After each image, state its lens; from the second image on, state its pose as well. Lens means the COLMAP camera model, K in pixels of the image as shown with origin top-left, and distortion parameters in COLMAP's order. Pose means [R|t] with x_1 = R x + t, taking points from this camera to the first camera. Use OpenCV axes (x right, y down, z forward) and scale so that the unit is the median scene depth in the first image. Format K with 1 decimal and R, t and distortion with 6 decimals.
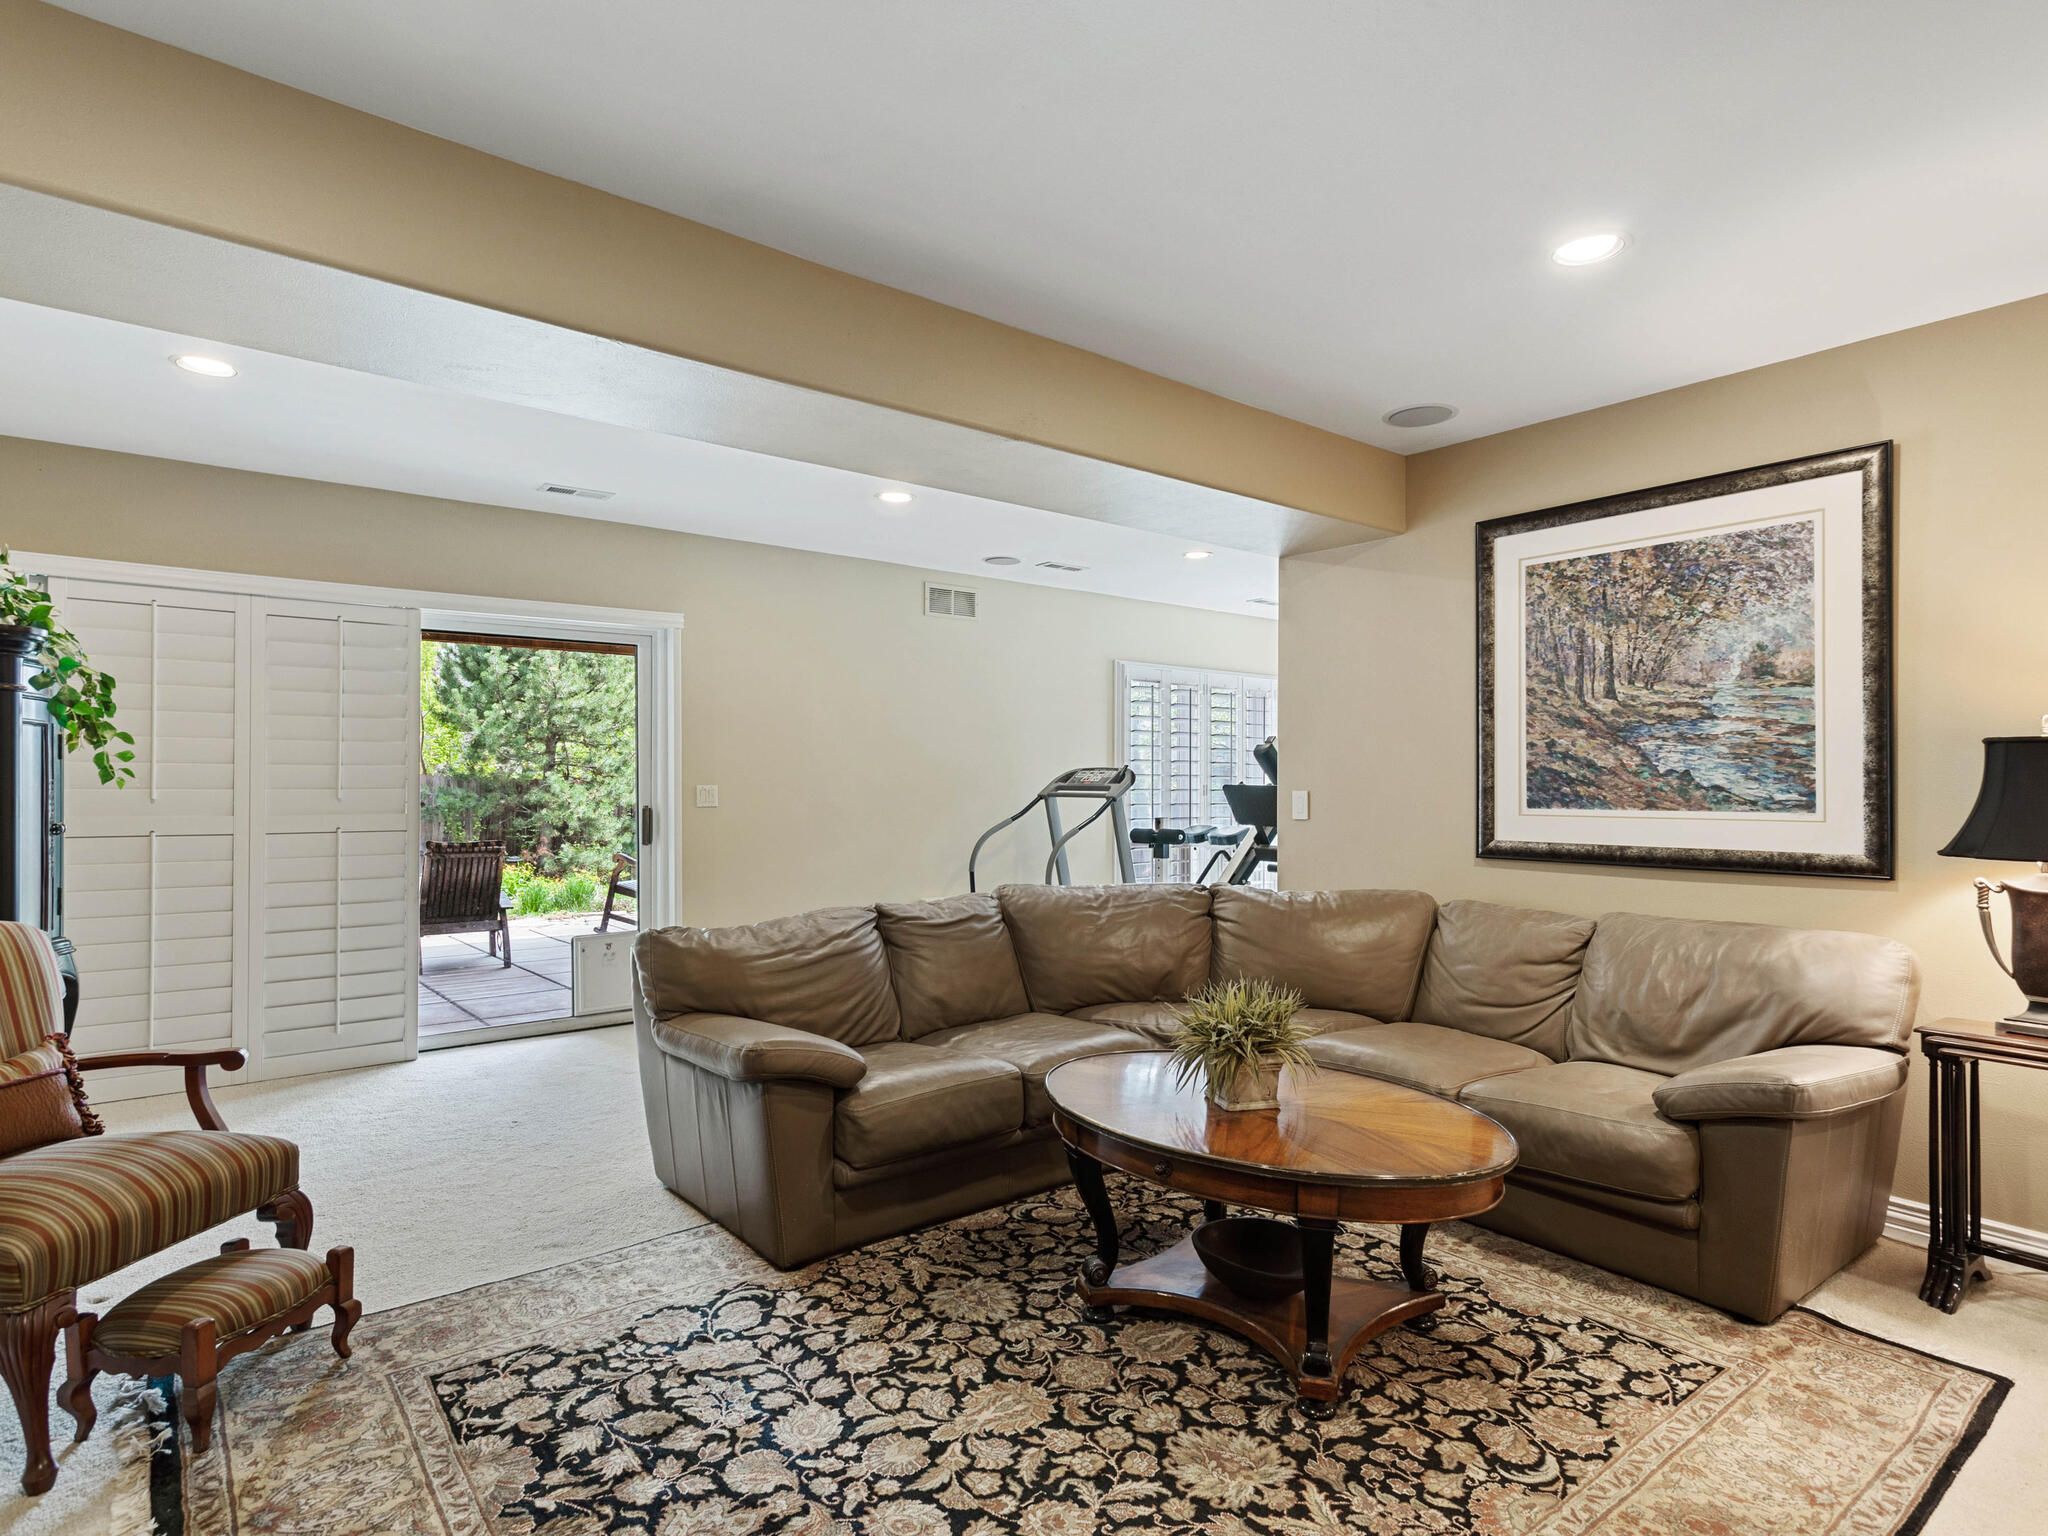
lens RADIAL K [[1124.7, 0, 1024.7], [0, 1124.7, 779.3], [0, 0, 1]] dist [0.002219, 0.000521]
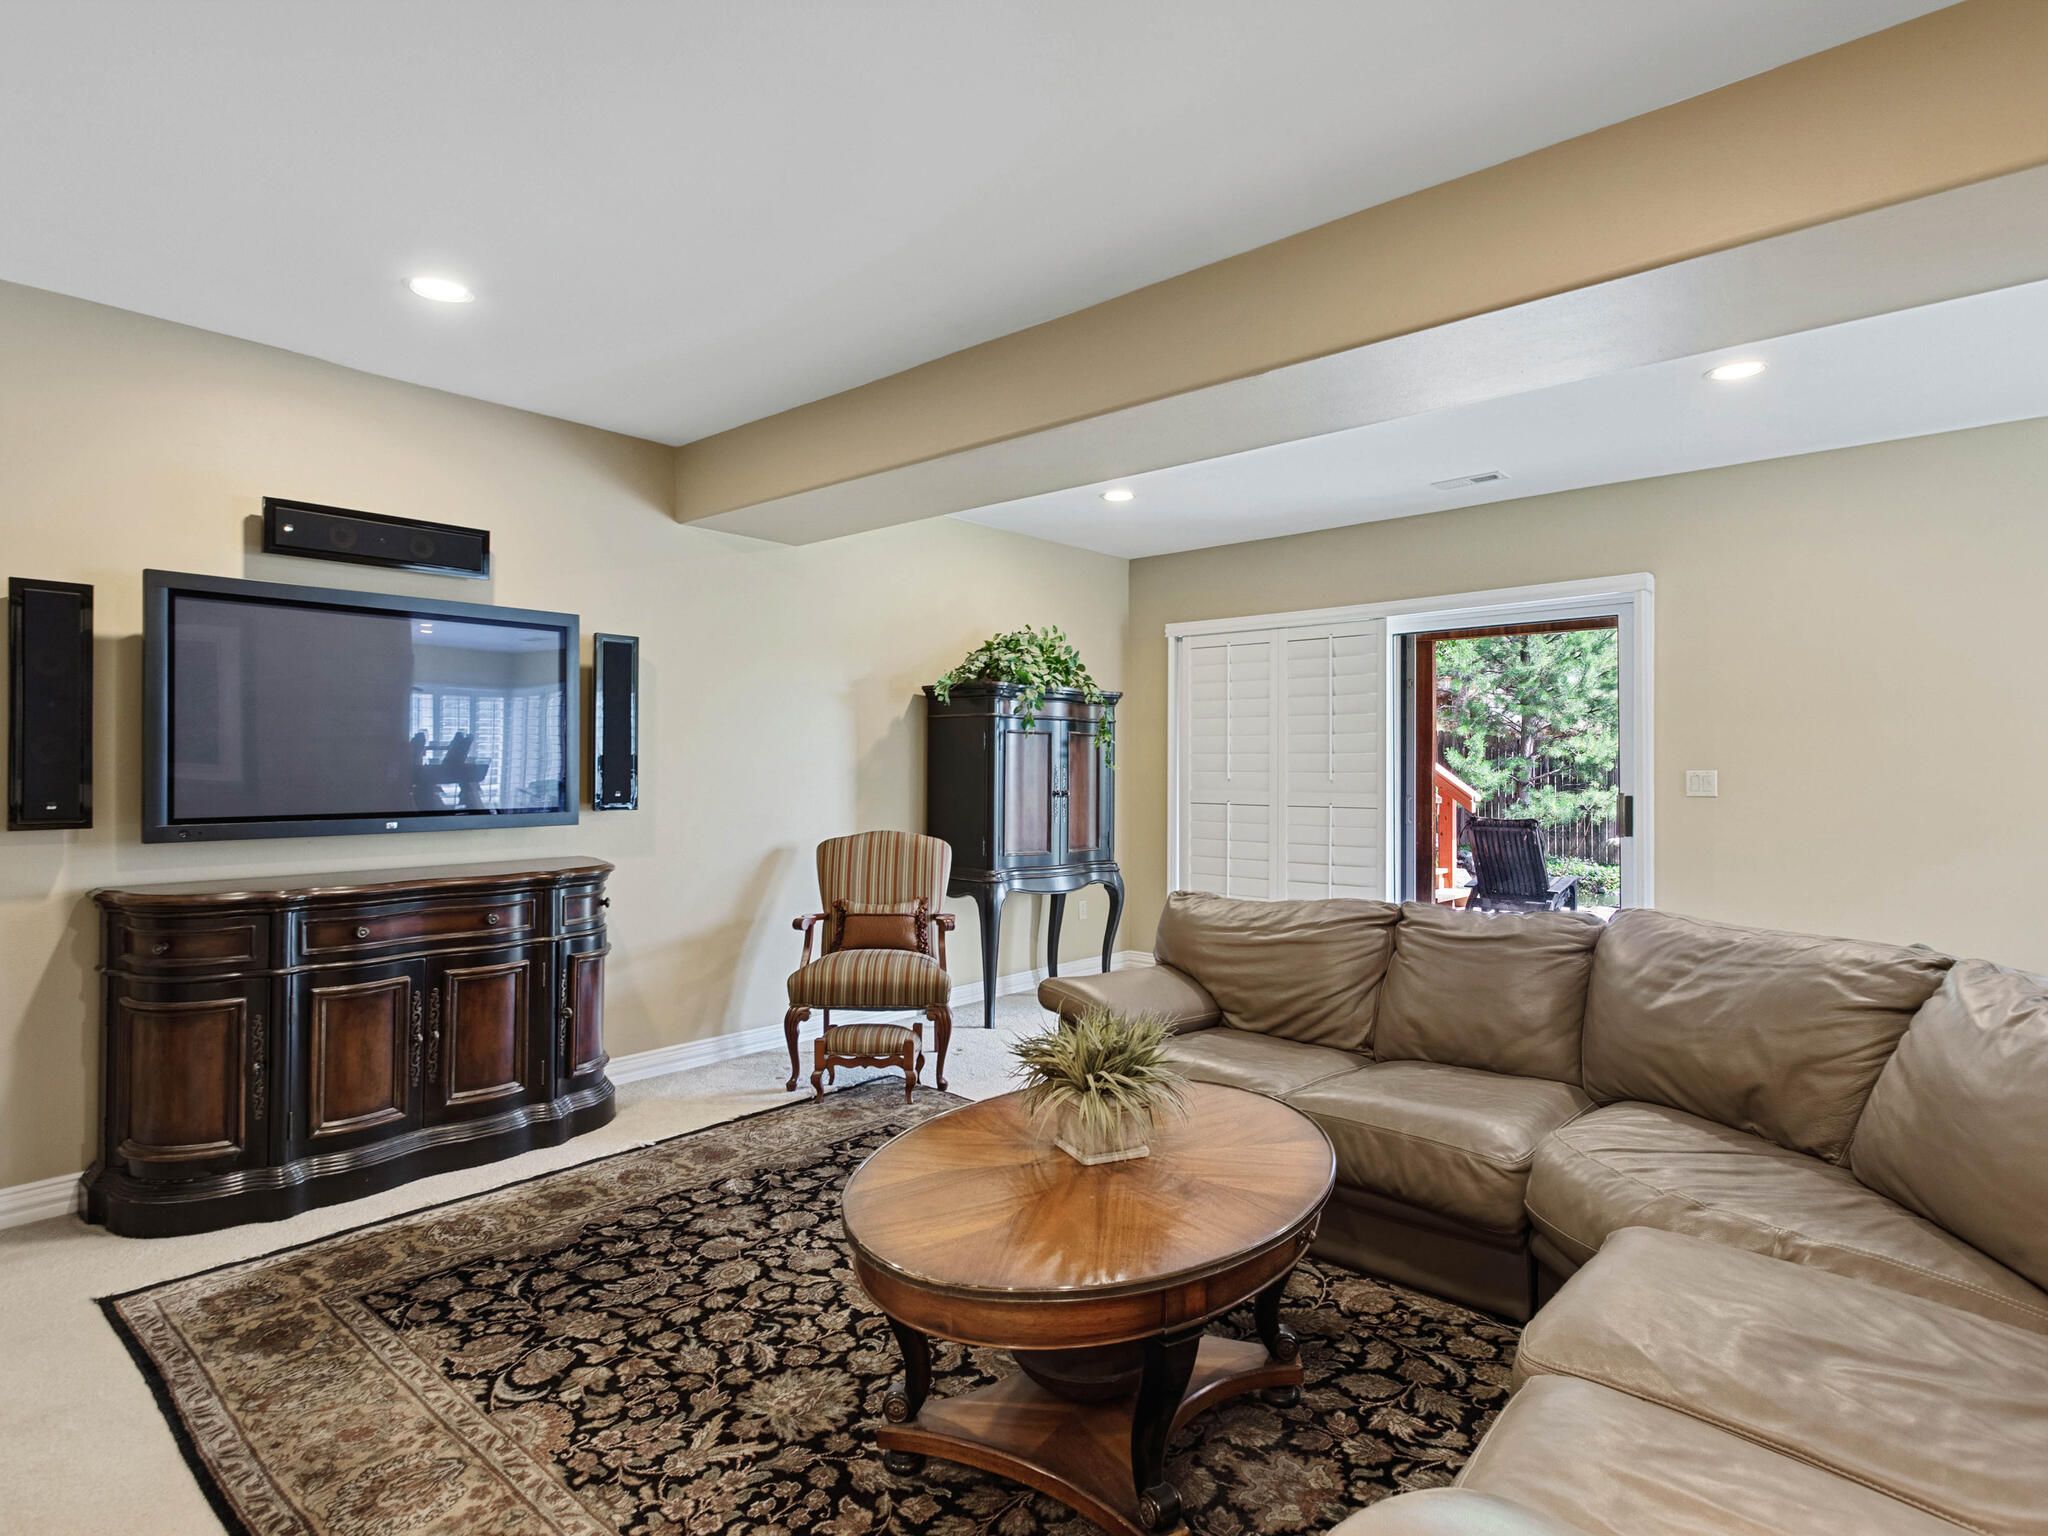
lens RADIAL K [[1124.7, 0, 1023.5], [0, 1124.7, 763.3], [0, 0, 1]] dist [0.002219, 0.000521]
pose [[0.154112, -0.006720, -0.988030, 1.246115], [0.002571, 0.999976, -0.006400, 0.011474], [0.988050, -0.001554, 0.154126, 1.024835]]
